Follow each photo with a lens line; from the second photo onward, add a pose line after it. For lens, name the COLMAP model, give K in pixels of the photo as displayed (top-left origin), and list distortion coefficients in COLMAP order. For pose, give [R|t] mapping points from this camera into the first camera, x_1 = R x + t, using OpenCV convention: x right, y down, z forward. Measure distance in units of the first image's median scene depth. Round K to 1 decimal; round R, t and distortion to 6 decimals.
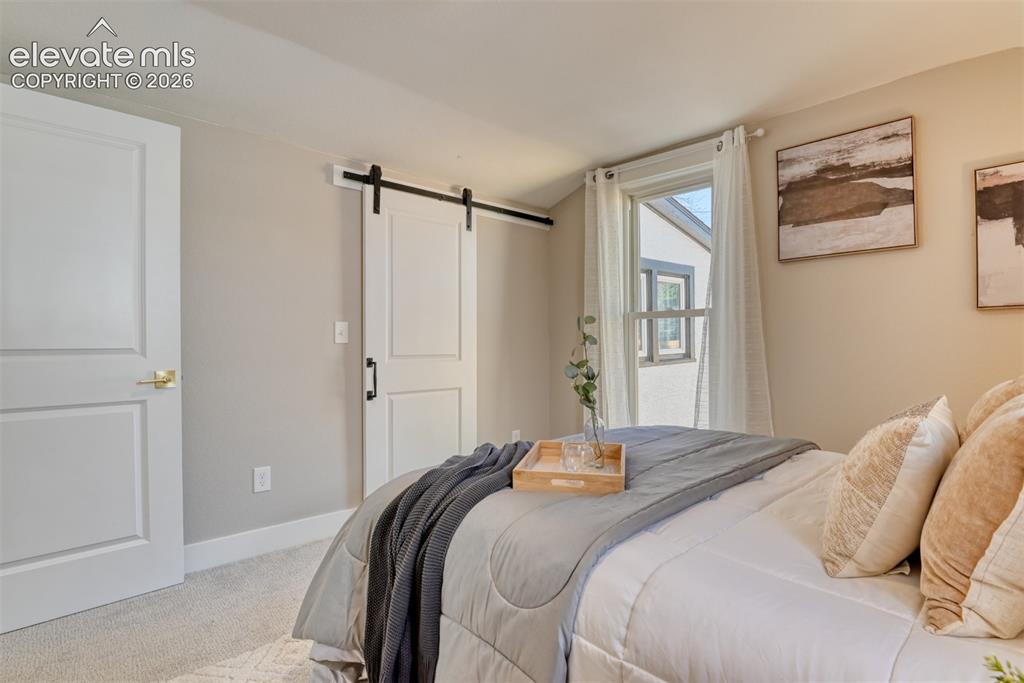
lens RADIAL K [[510.6, 0, 512.0], [0, 510.6, 341.5], [0, 0, 1]] dist [-0.004942, -0.001624]
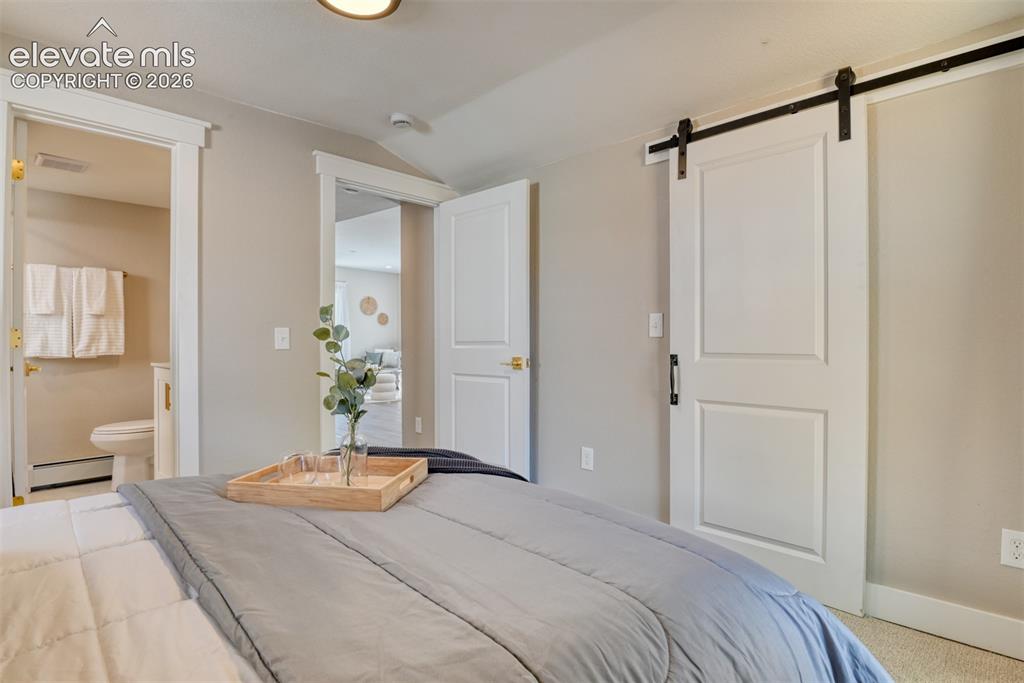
lens RADIAL K [[510.6, 0, 512.0], [0, 510.6, 341.5], [0, 0, 1]] dist [-0.004942, -0.001624]
pose [[0.041294, 0.006029, -0.999129, 0.548679], [0.004809, 0.999969, 0.006233, 0.004249], [0.999135, -0.005063, 0.041263, 0.699566]]
